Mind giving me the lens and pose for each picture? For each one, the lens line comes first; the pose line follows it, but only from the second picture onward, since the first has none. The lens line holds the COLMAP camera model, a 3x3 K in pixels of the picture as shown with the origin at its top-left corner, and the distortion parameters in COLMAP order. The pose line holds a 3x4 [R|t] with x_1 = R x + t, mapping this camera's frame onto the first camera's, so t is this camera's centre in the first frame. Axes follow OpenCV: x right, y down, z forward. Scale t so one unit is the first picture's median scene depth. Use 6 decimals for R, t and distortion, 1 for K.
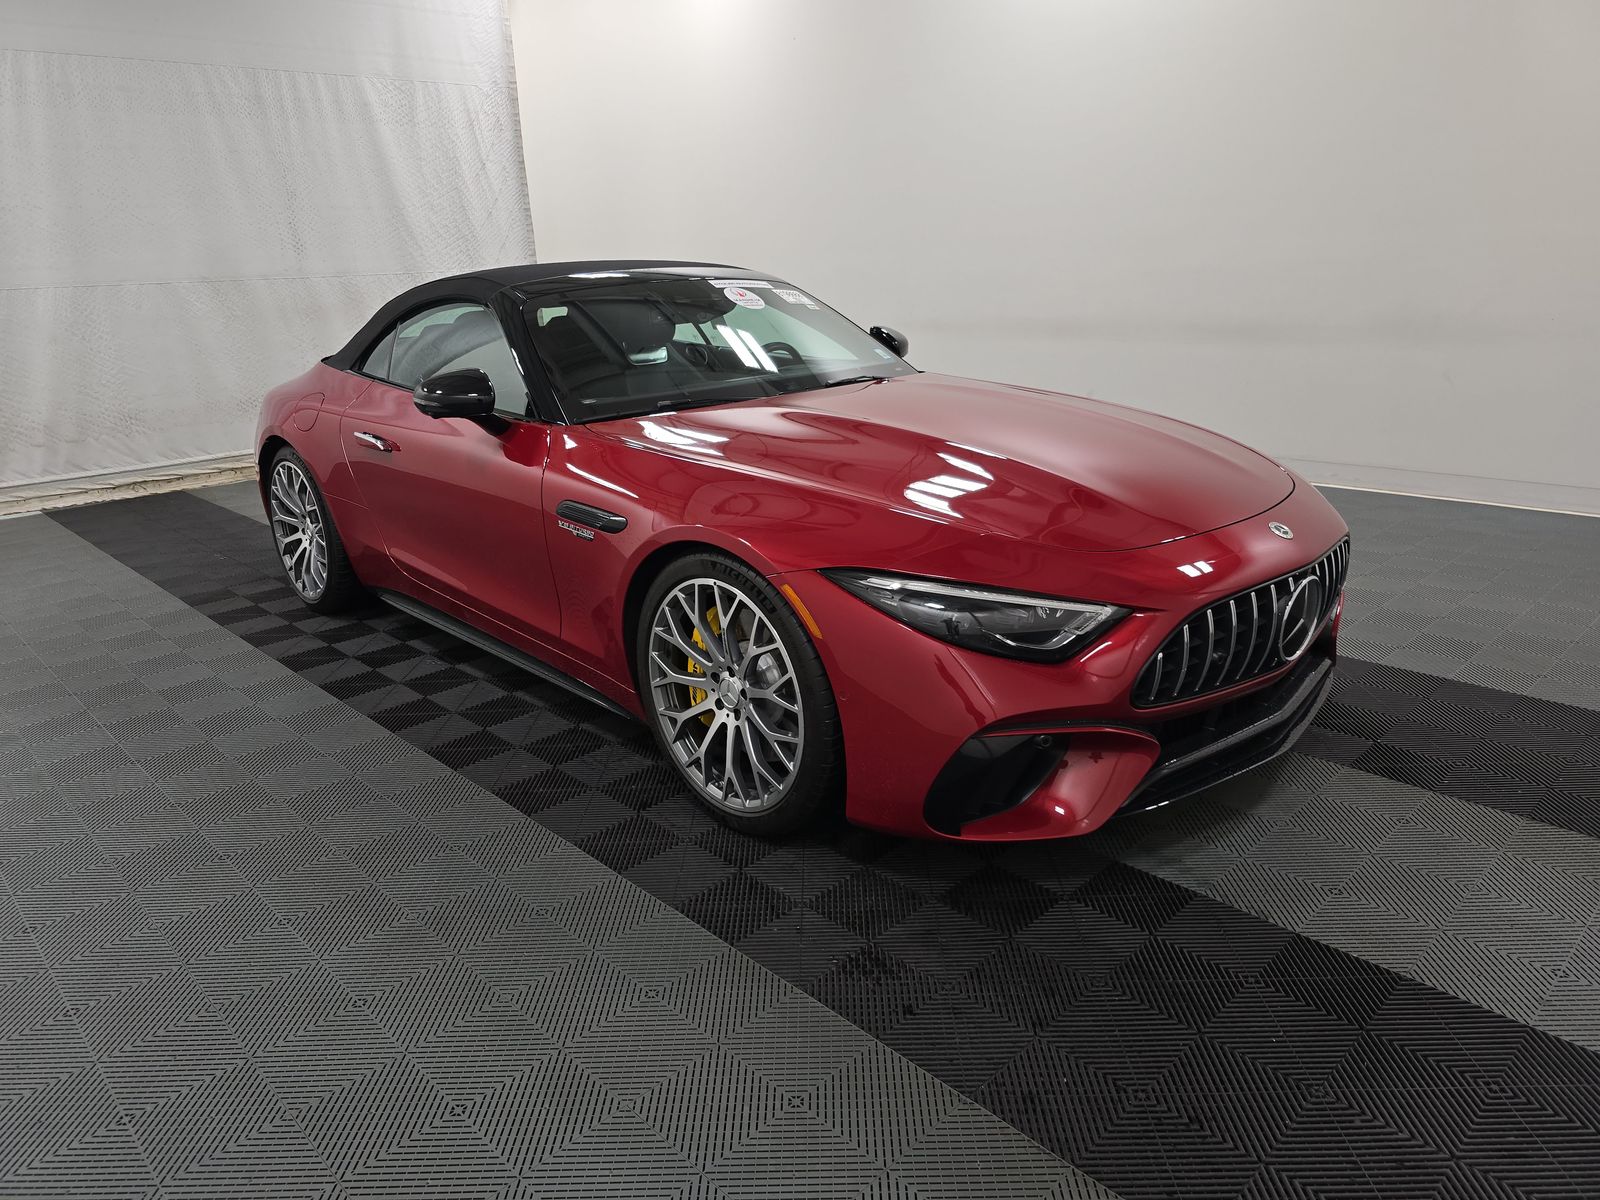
lens RADIAL K [[1066.4, 0, 809.2], [0, 1066.4, 603.9], [0, 0, 1]] dist [-0.003386, -0.000476]
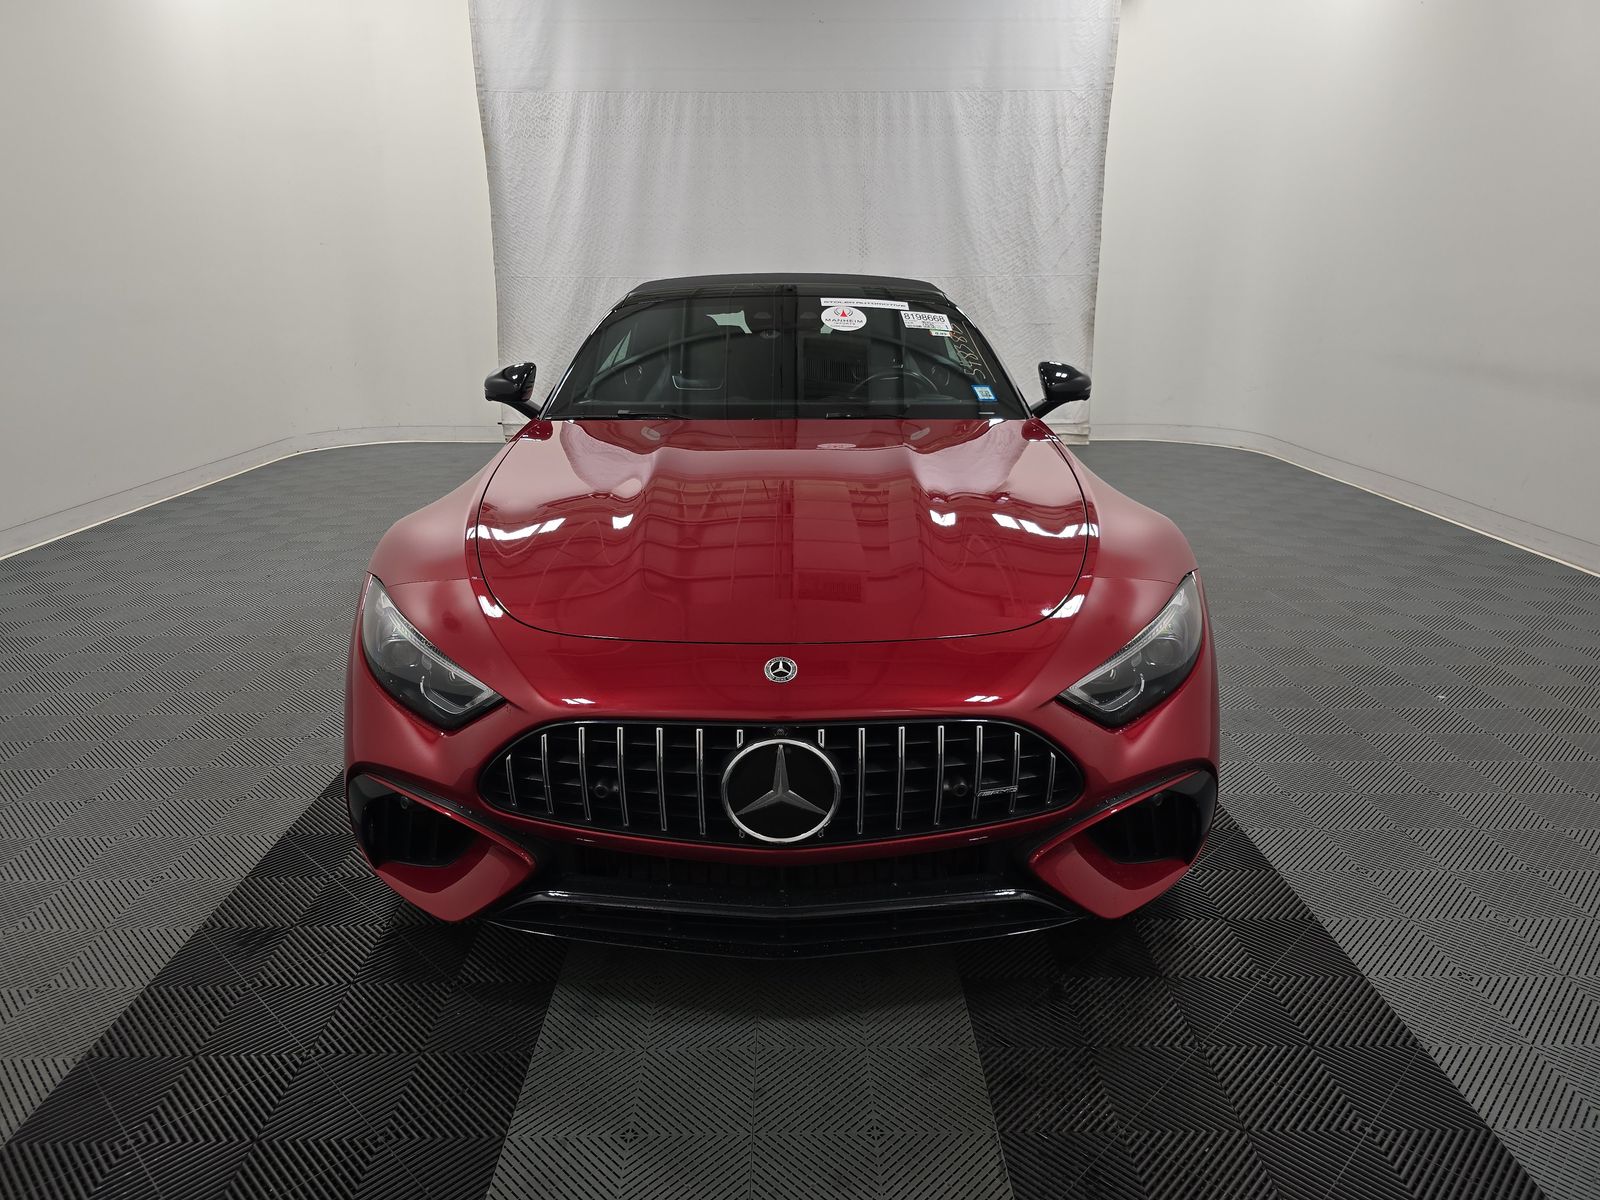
lens RADIAL K [[1066.4, 0, 801.1], [0, 1066.4, 612.3], [0, 0, 1]] dist [-0.003386, -0.000476]
pose [[0.734781, 0.232943, -0.637051, 0.260380], [-0.228929, 0.969240, 0.090362, -0.050202], [0.638504, 0.079443, 0.765507, 0.125287]]
